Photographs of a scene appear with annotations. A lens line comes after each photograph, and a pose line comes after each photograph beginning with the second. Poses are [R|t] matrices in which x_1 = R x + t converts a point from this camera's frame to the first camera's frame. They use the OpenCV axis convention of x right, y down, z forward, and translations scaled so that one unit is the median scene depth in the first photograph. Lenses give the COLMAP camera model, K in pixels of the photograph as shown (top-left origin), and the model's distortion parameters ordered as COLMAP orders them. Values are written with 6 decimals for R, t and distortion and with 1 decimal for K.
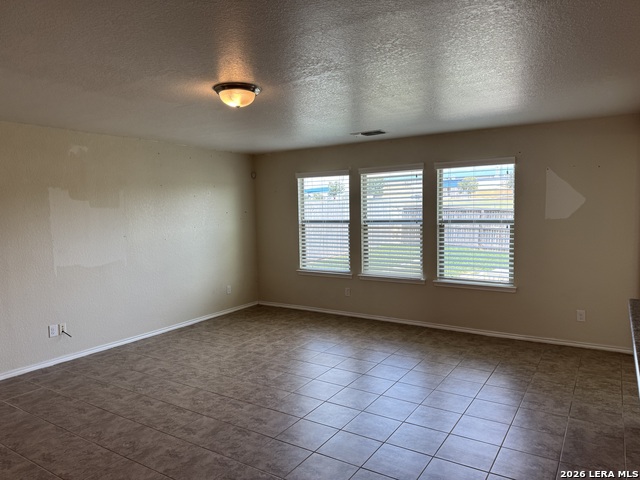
lens RADIAL K [[451.7, 0, 312.8], [0, 451.7, 240.6], [0, 0, 1]] dist [0.044727, -0.037885]
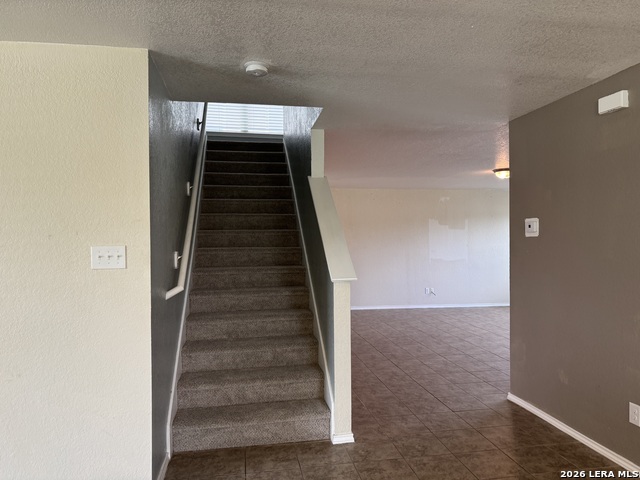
lens RADIAL K [[451.7, 0, 318.5], [0, 451.7, 241.7], [0, 0, 1]] dist [0.044727, -0.037885]
pose [[0.702473, 0.011591, -0.711616, 0.474575], [-0.061823, 0.997082, -0.044788, 0.098235], [0.709021, 0.075456, 0.701139, -0.700127]]
